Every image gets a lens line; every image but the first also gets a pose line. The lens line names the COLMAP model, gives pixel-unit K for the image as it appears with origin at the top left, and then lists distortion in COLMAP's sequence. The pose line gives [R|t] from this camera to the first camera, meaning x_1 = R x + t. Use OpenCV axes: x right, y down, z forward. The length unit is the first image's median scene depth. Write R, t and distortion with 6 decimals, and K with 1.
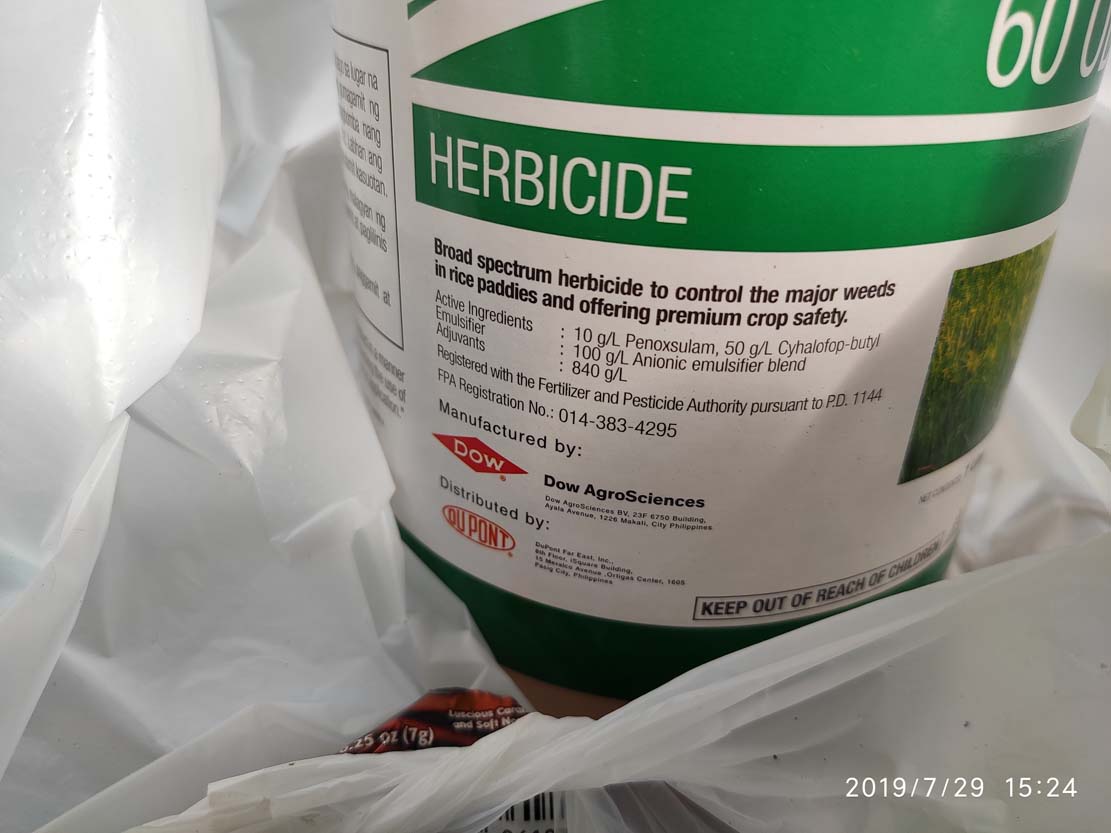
lens RADIAL K [[823.0, 0, 556.3], [0, 823.0, 414.7], [0, 0, 1]] dist [0.064460, -0.090014]
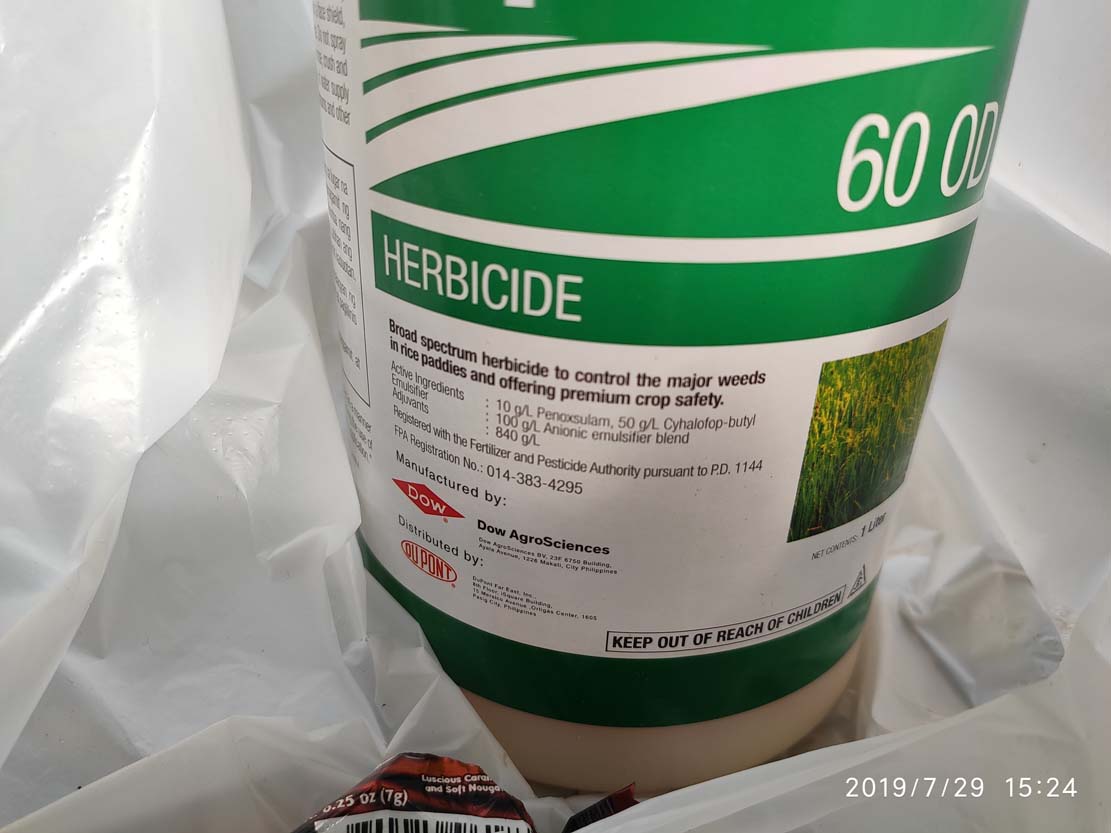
lens RADIAL K [[823.0, 0, 546.8], [0, 823.0, 427.1], [0, 0, 1]] dist [0.064460, -0.090014]
pose [[0.996198, 0.038887, -0.077955, 0.179237], [-0.039792, 0.999157, -0.010090, -0.053518], [0.077497, 0.013154, 0.996906, -0.173806]]
